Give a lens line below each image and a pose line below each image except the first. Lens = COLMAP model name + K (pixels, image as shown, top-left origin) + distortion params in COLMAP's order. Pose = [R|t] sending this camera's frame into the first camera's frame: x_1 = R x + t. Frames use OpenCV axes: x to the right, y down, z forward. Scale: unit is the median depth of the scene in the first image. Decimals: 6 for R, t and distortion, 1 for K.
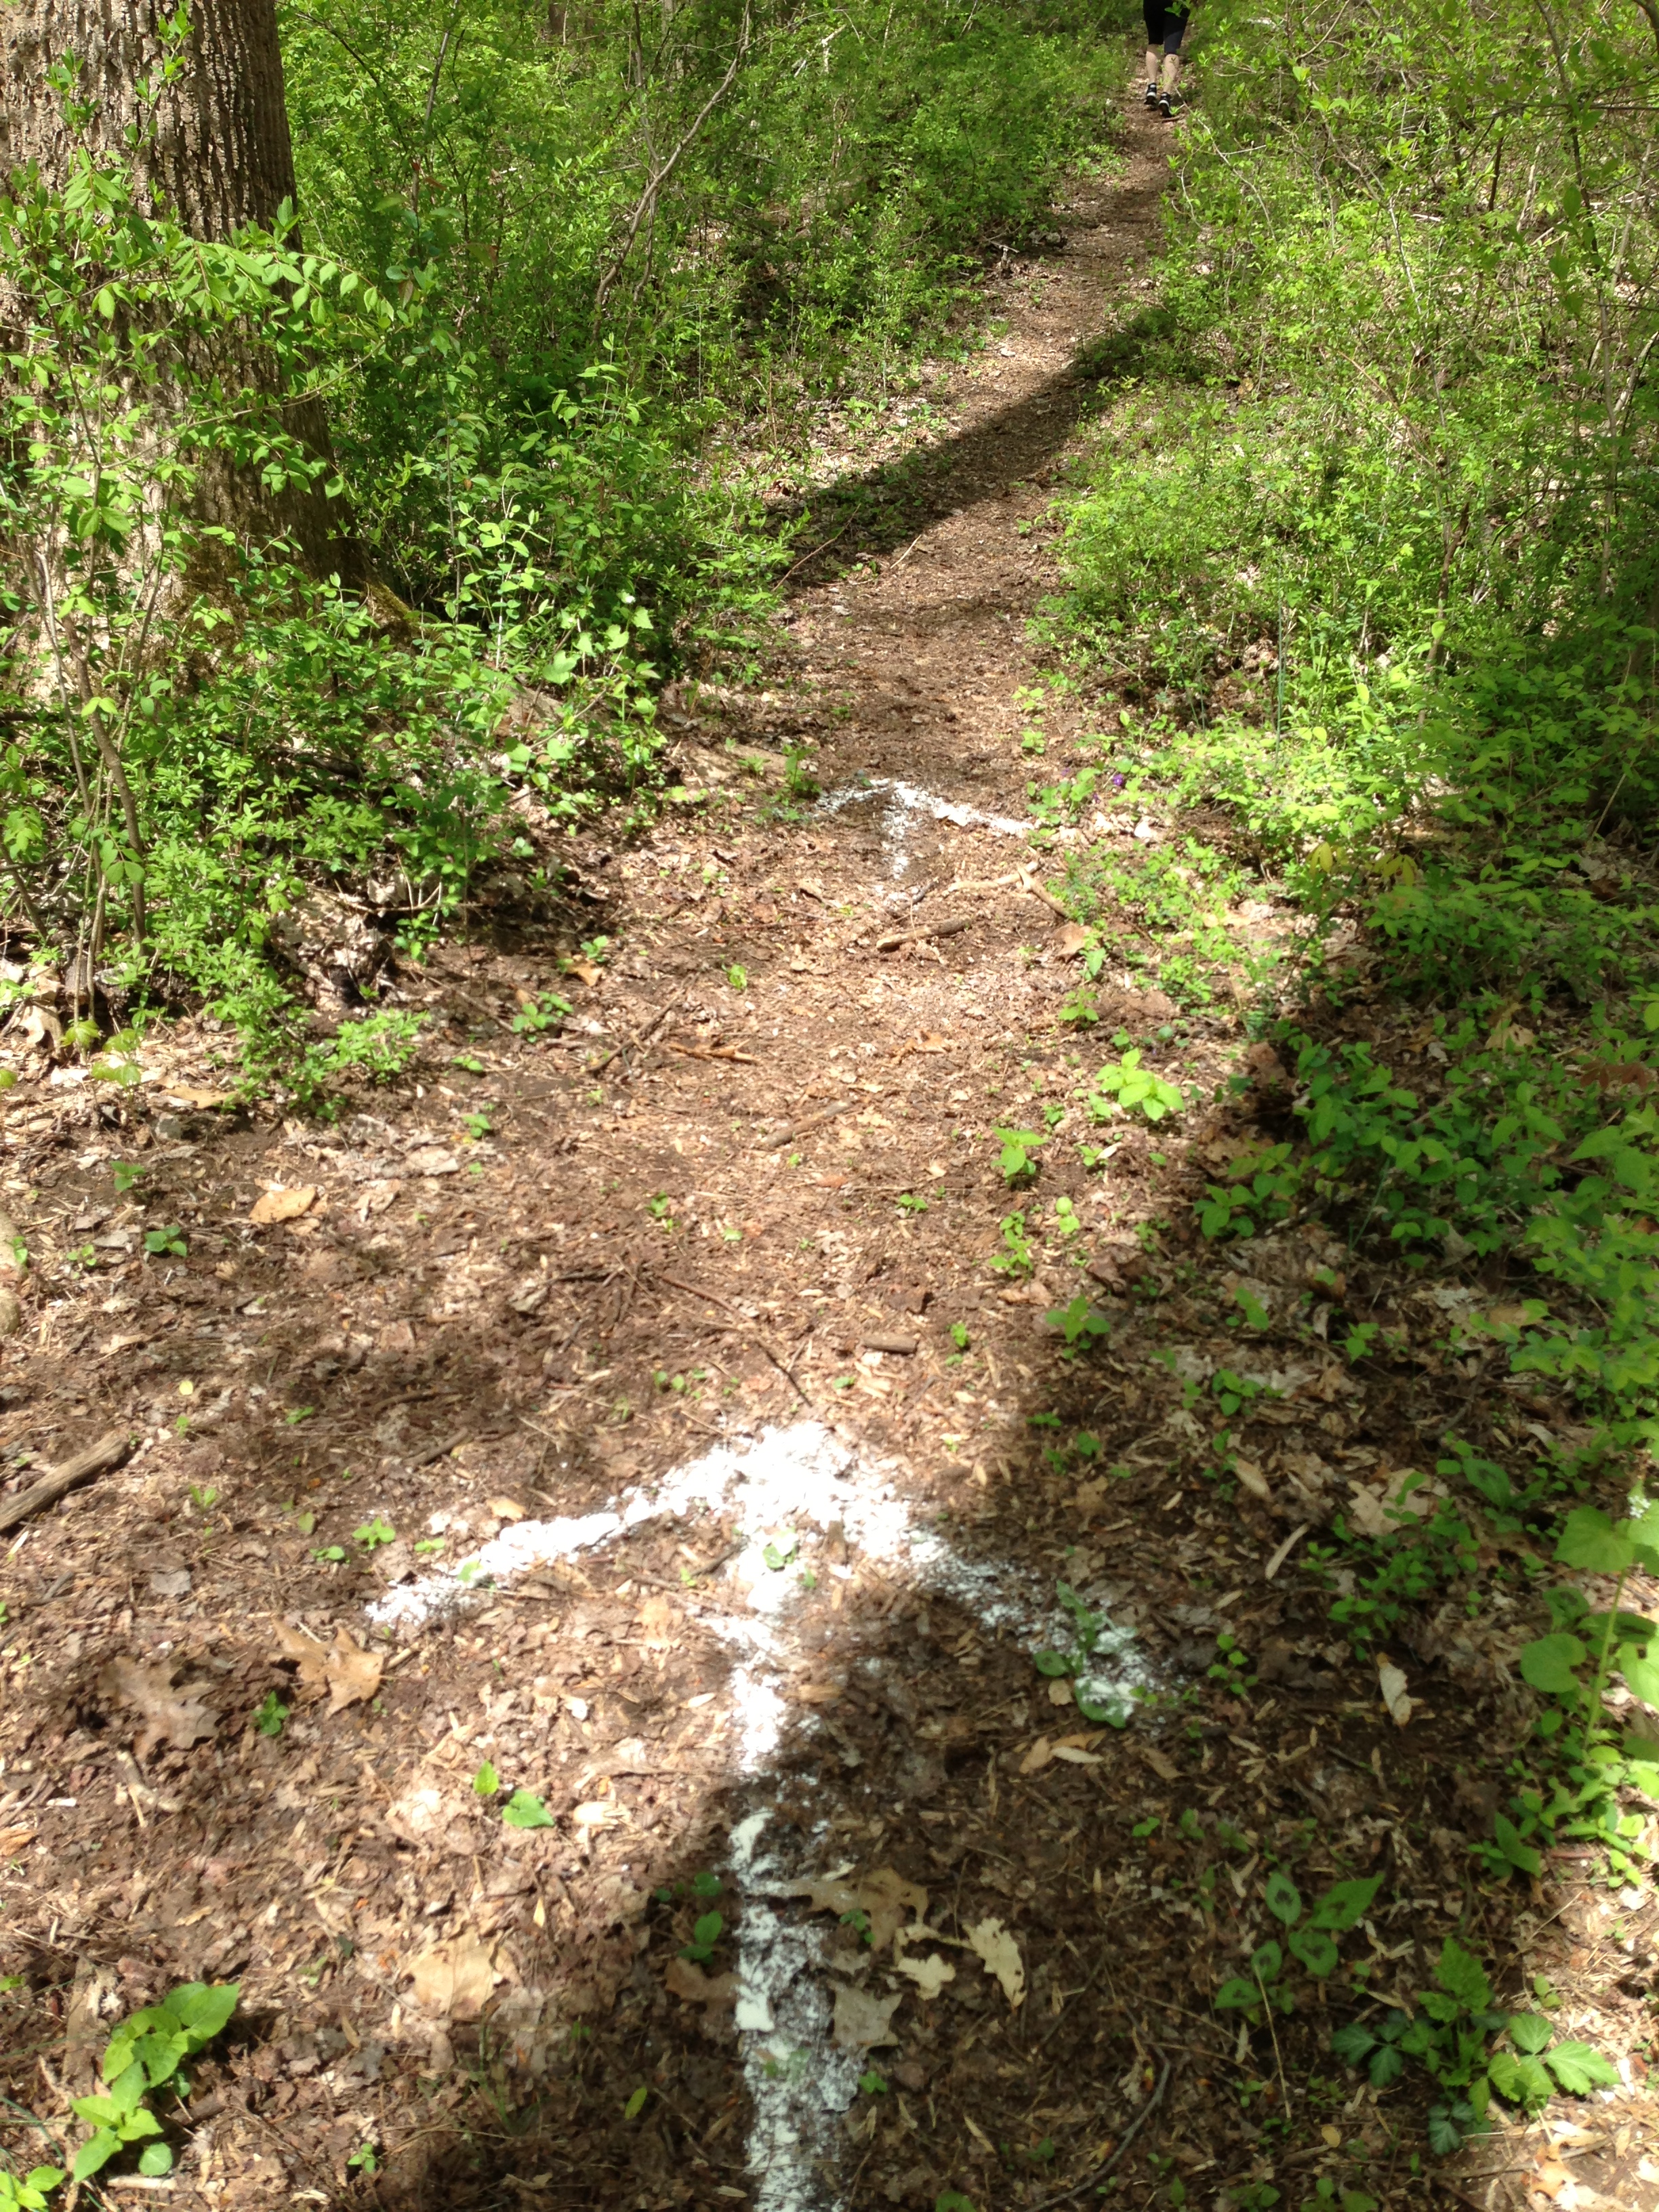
lens RADIAL K [[2142.5, 0, 829.5], [0, 2142.5, 1106.0], [0, 0, 1]] dist [0.089748, 0.001361]
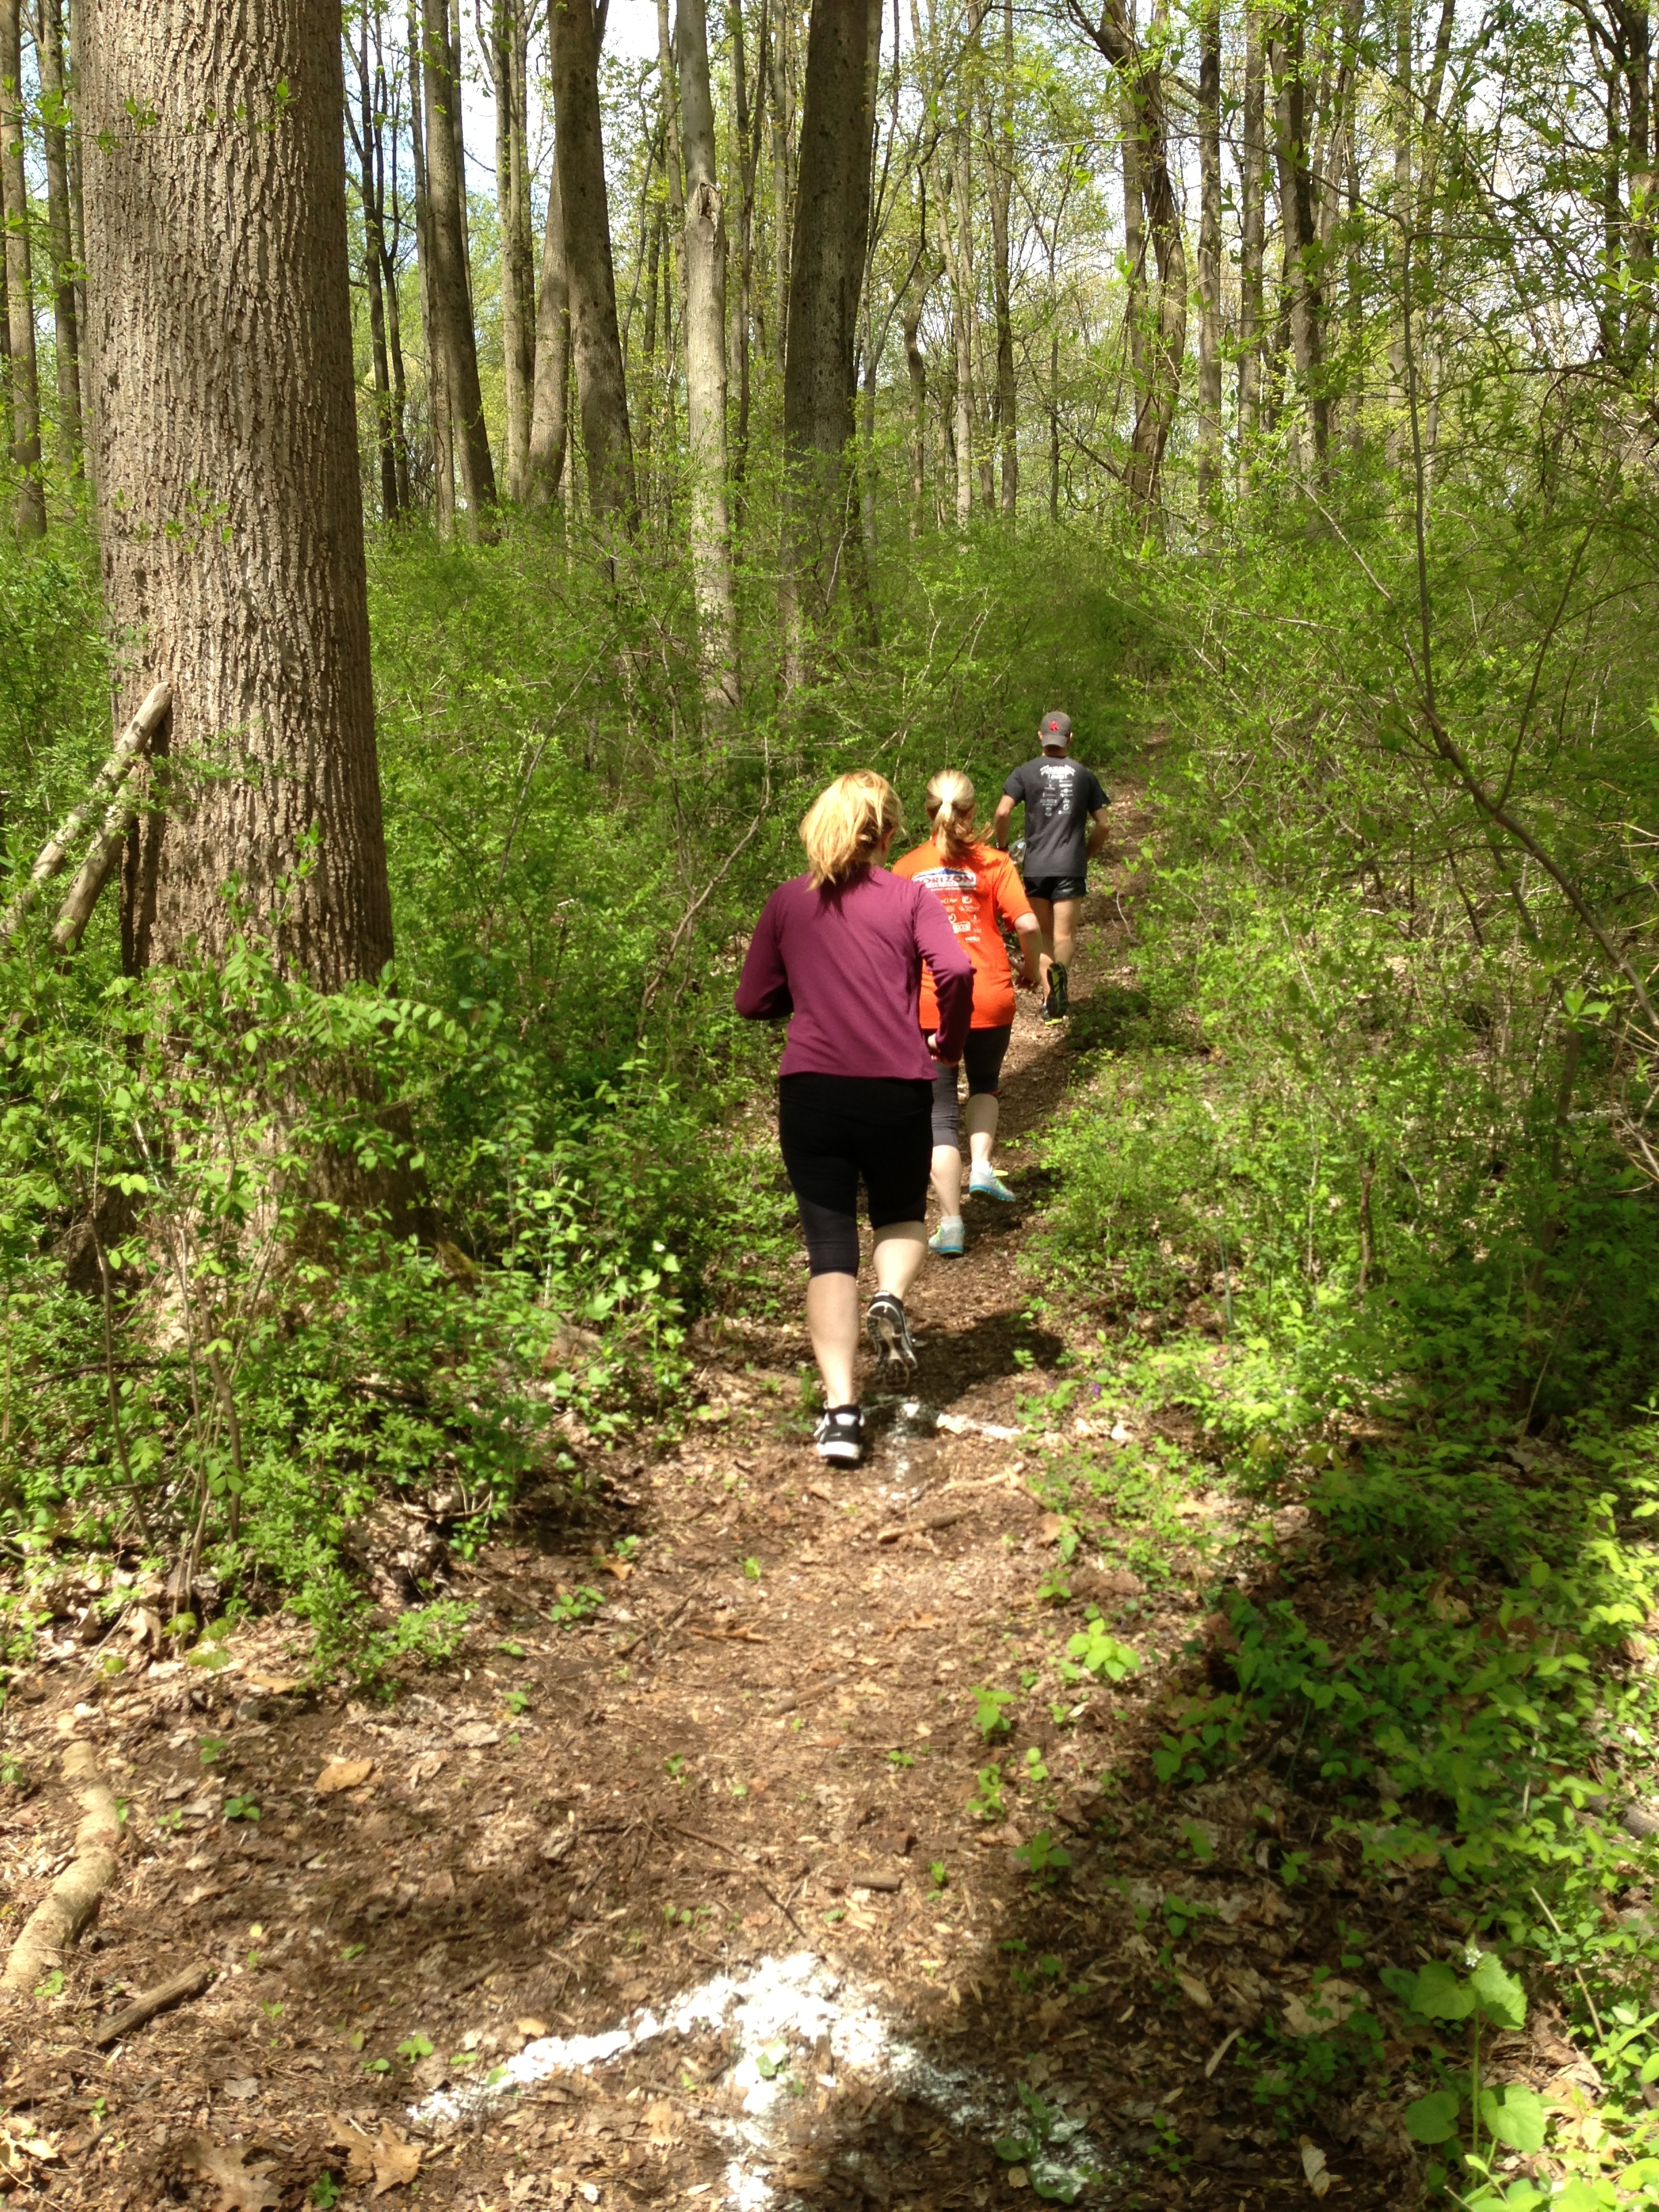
lens RADIAL K [[2164.3, 0, 797.9], [0, 2164.3, 1105.6], [0, 0, 1]] dist [0.309829, -0.527440]
pose [[0.998589, -0.037659, -0.037450, 0.041529], [0.024928, 0.954981, -0.295618, 0.060464], [0.046897, 0.294267, 0.954572, -0.209869]]
